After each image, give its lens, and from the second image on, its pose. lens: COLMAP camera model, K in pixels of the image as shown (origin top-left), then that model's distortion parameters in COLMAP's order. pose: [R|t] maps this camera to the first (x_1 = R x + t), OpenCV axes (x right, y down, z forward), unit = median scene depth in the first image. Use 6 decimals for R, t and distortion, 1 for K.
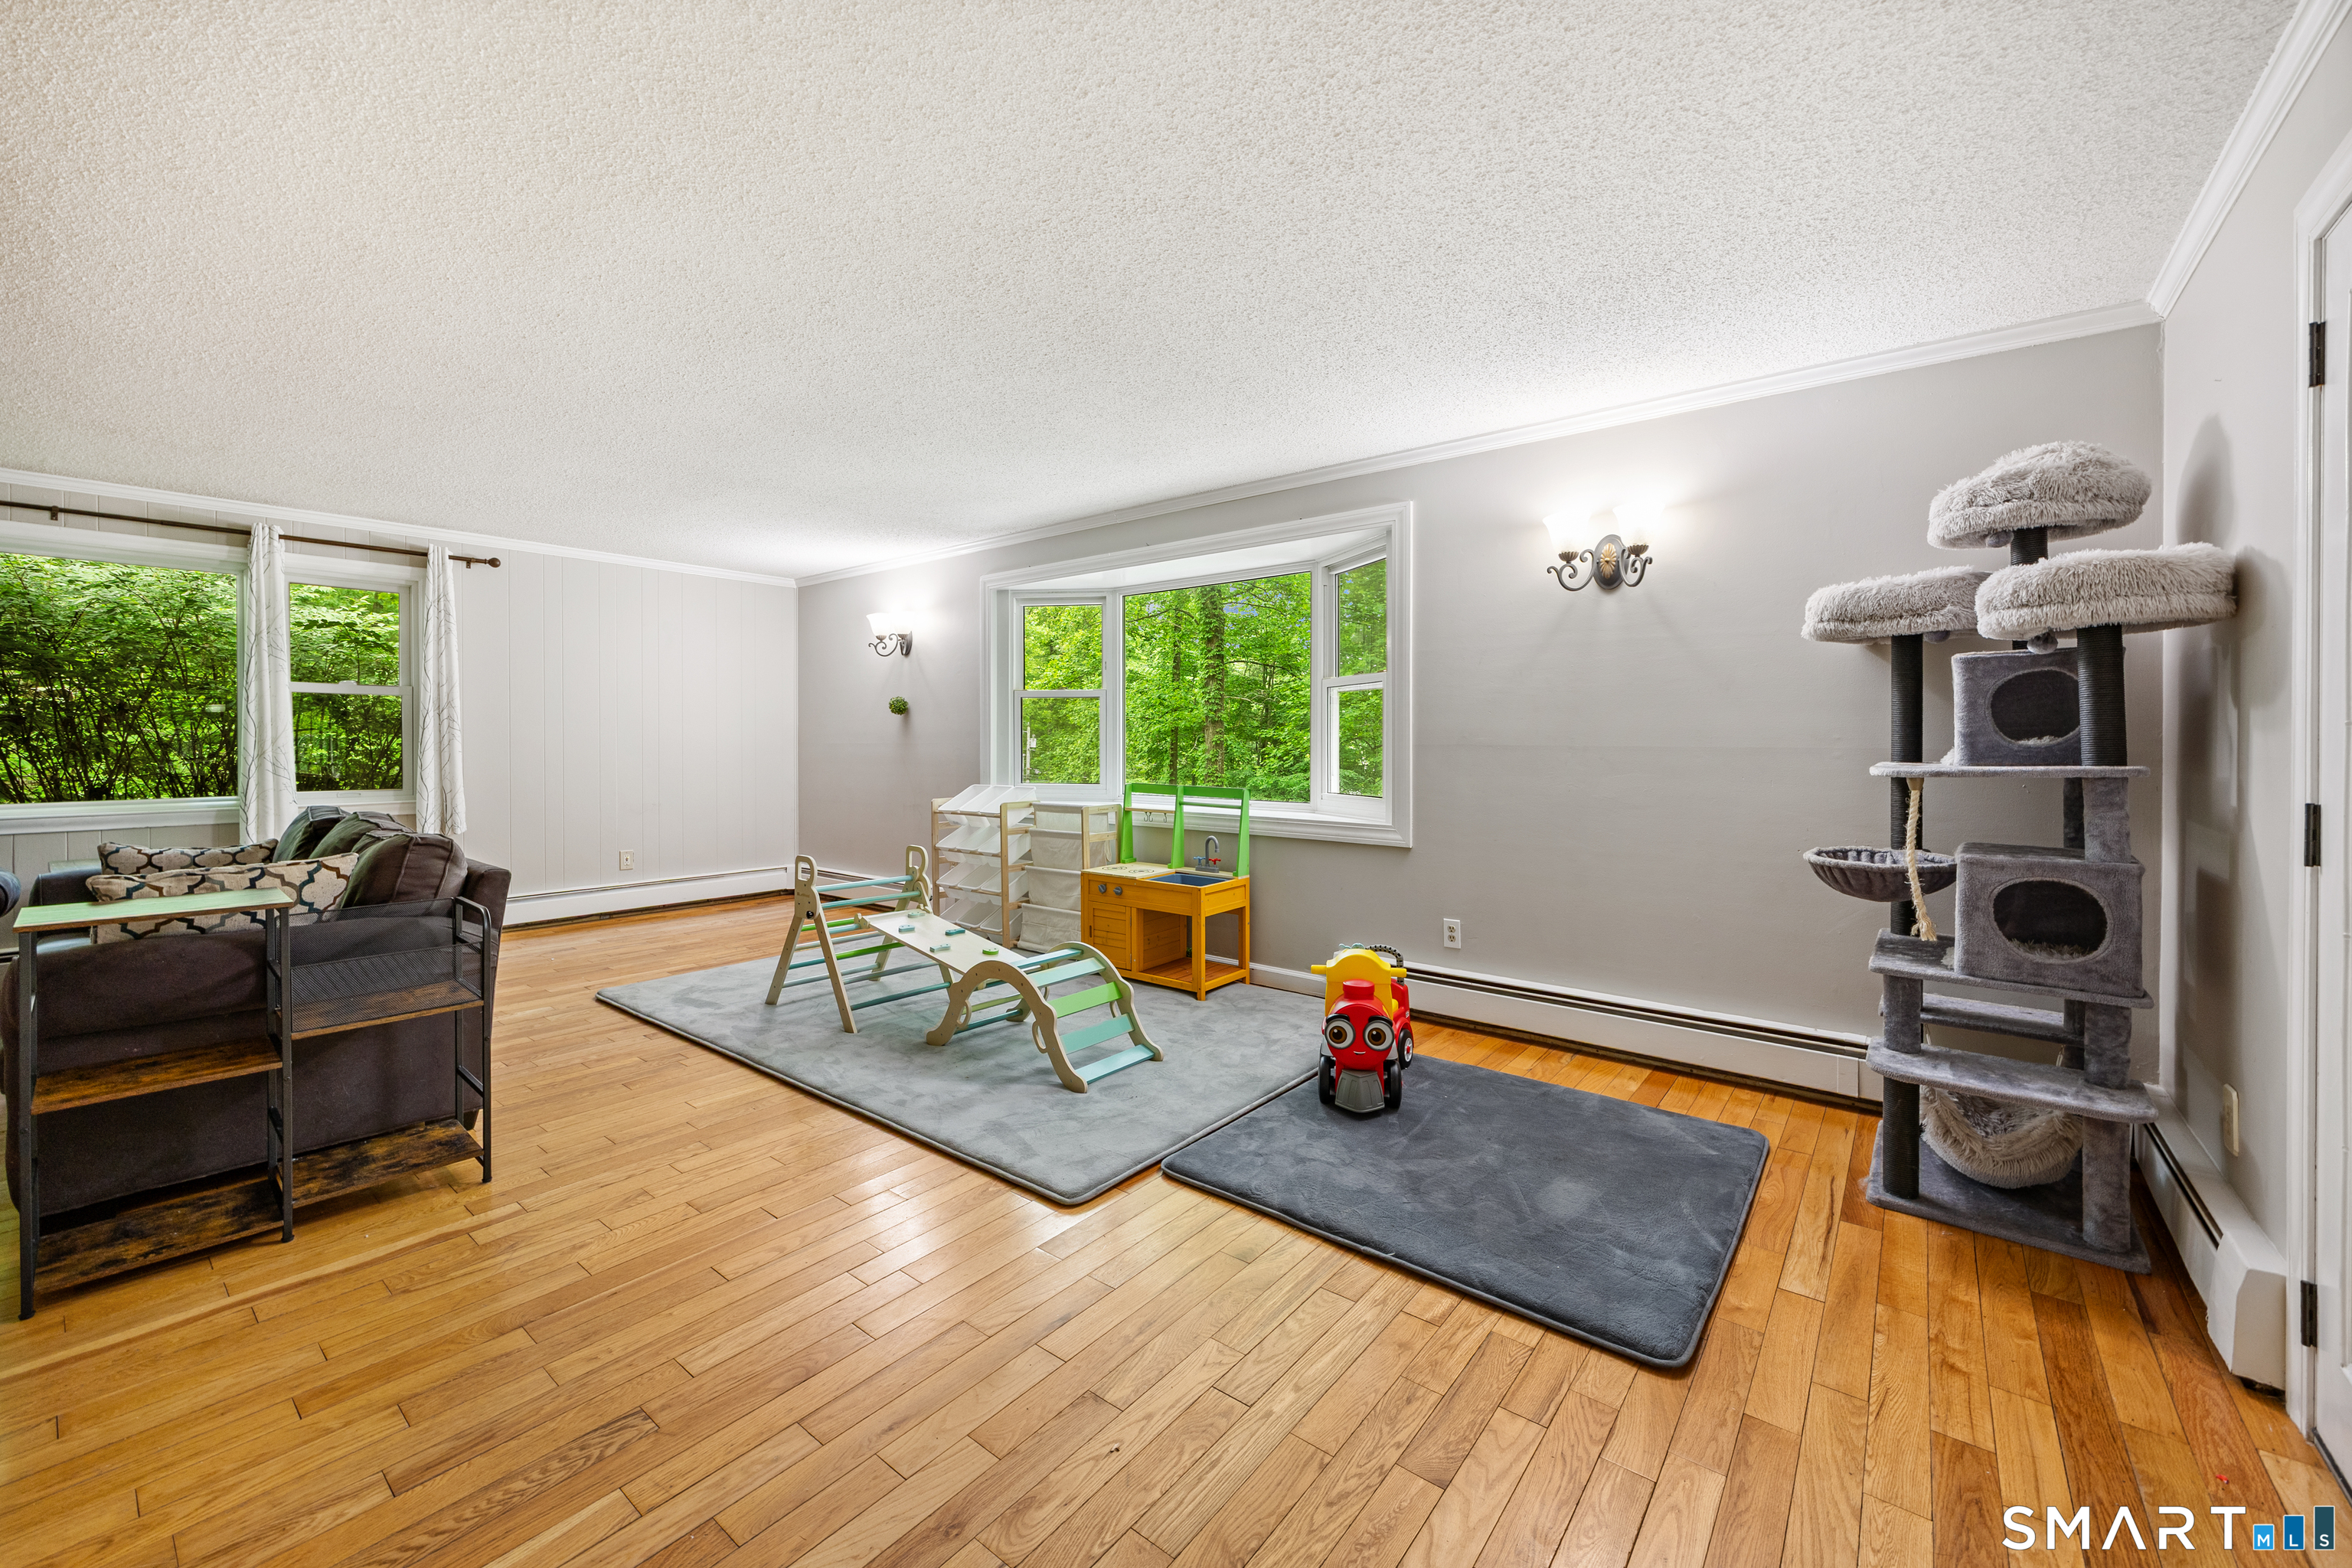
lens RADIAL K [[938.0, 0, 1154.7], [0, 938.0, 746.3], [0, 0, 1]] dist [-0.002859, -0.000059]
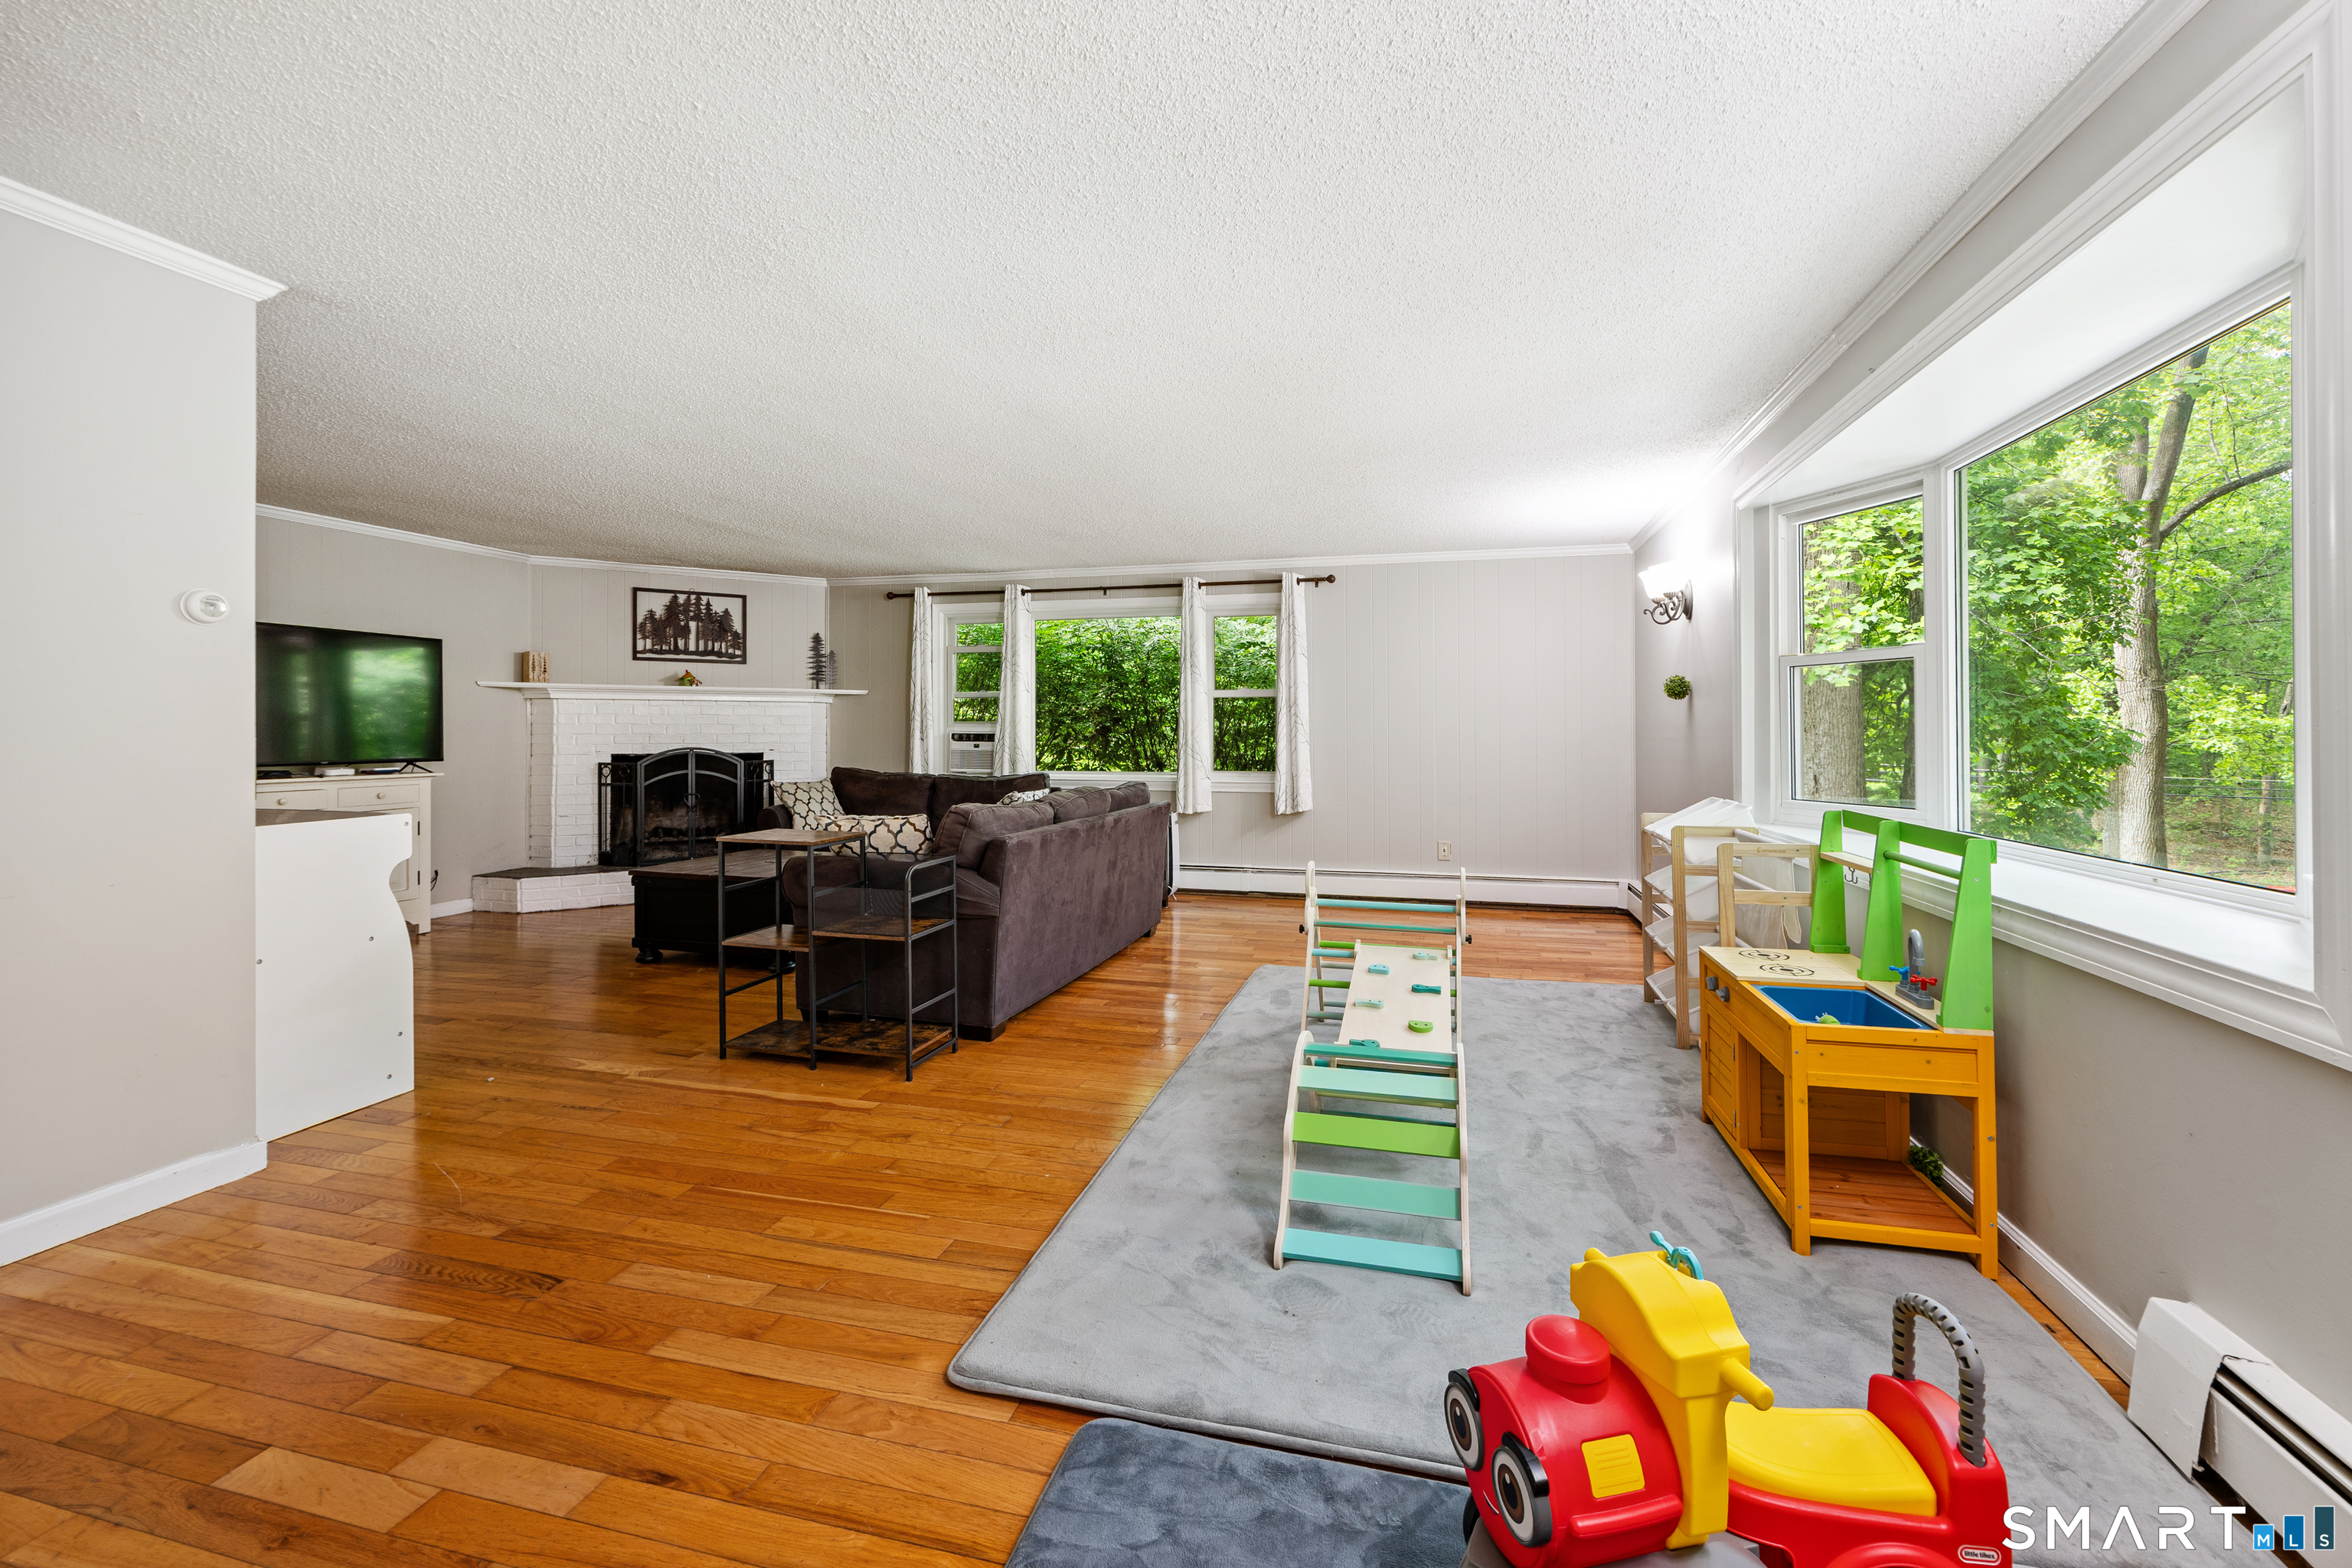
lens RADIAL K [[938.0, 0, 1195.7], [0, 938.0, 725.3], [0, 0, 1]] dist [-0.002859, -0.000059]
pose [[0.426502, -0.006534, -0.904463, 0.455583], [-0.004888, 0.999943, -0.009528, -0.005248], [0.904474, 0.008485, 0.426445, 0.605610]]
